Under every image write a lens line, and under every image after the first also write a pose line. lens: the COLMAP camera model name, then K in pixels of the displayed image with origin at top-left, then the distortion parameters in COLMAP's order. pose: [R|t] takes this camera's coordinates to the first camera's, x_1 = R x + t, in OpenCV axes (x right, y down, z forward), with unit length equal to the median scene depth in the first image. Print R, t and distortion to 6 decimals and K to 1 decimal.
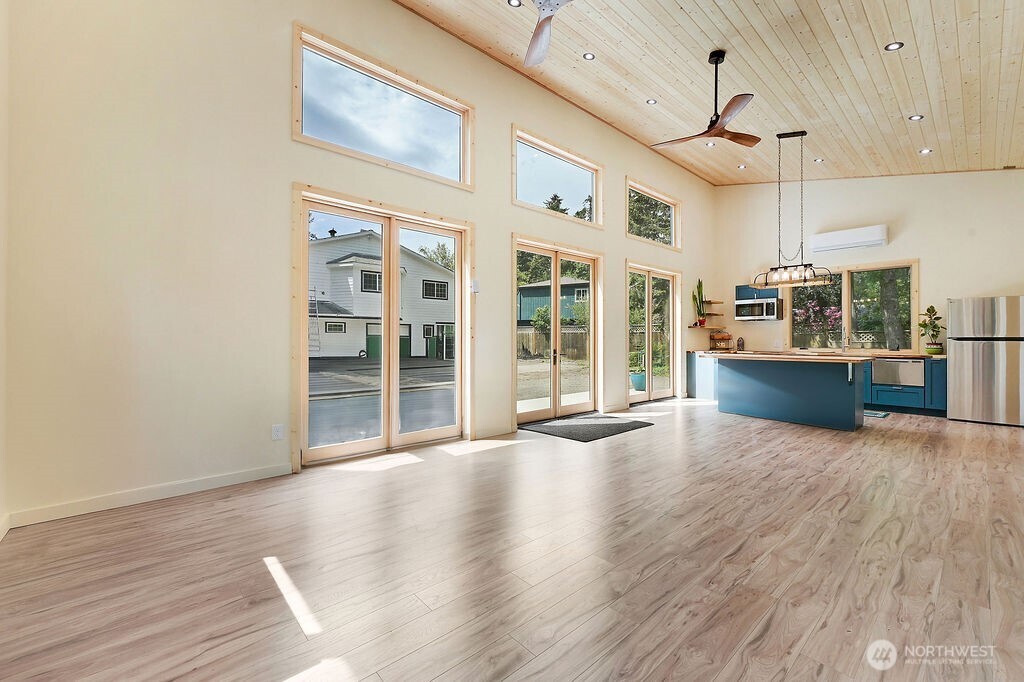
lens RADIAL K [[419.8, 0, 511.0], [0, 419.8, 337.0], [0, 0, 1]] dist [-0.001283, -0.000226]
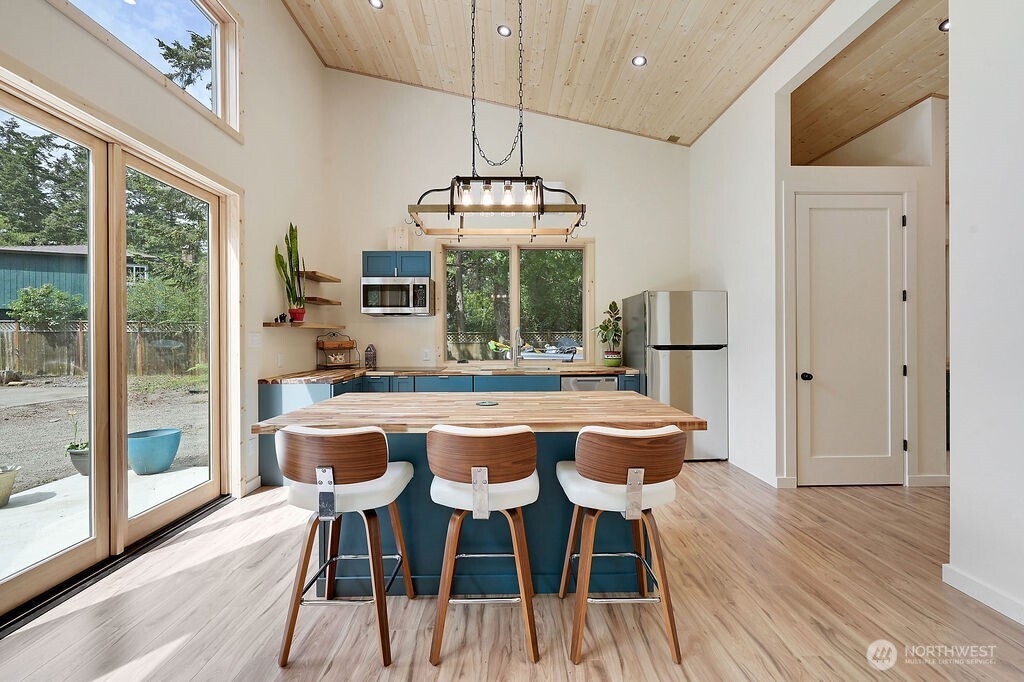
lens RADIAL K [[403.8, 0, 512.0], [0, 403.8, 341.0], [0, 0, 1]] dist [-0.002513, 0.000049]
pose [[0.648082, -0.010743, 0.761495, 0.345462], [0.001631, 0.999918, 0.012718, -0.014006], [-0.761569, -0.007001, 0.648046, 0.676954]]
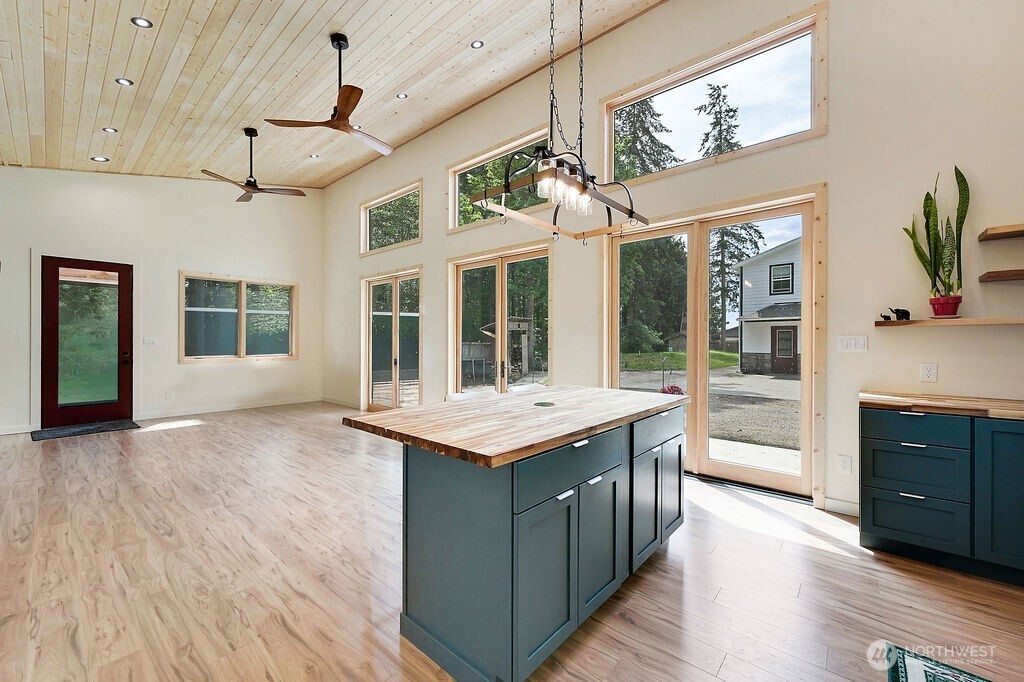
lens RADIAL K [[403.8, 0, 512.0], [0, 403.8, 341.0], [0, 0, 1]] dist [-0.002513, 0.000049]
pose [[0.128935, -0.000603, -0.991653, 0.932844], [0.003068, 0.999995, -0.000209, -0.014100], [0.991648, -0.003015, 0.128936, 0.836649]]
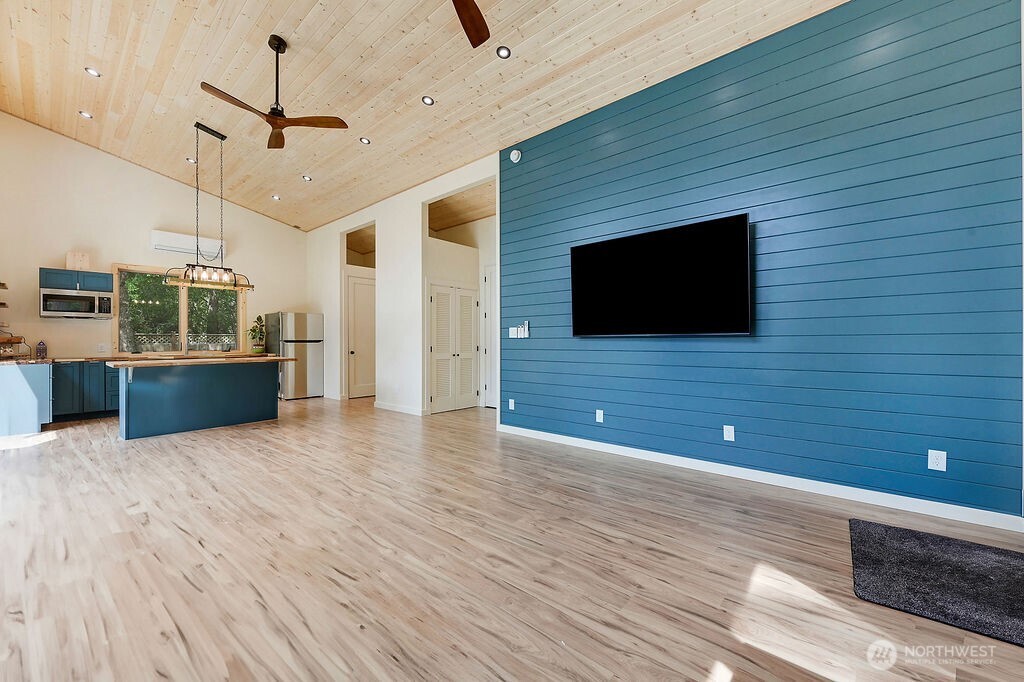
lens RADIAL K [[403.8, 0, 512.0], [0, 403.8, 341.0], [0, 0, 1]] dist [-0.002513, 0.000049]
pose [[-0.129380, -0.001232, 0.991594, -0.320930], [-0.001568, 0.999998, 0.001038, 0.000842], [-0.991594, -0.001421, -0.129382, 0.395314]]
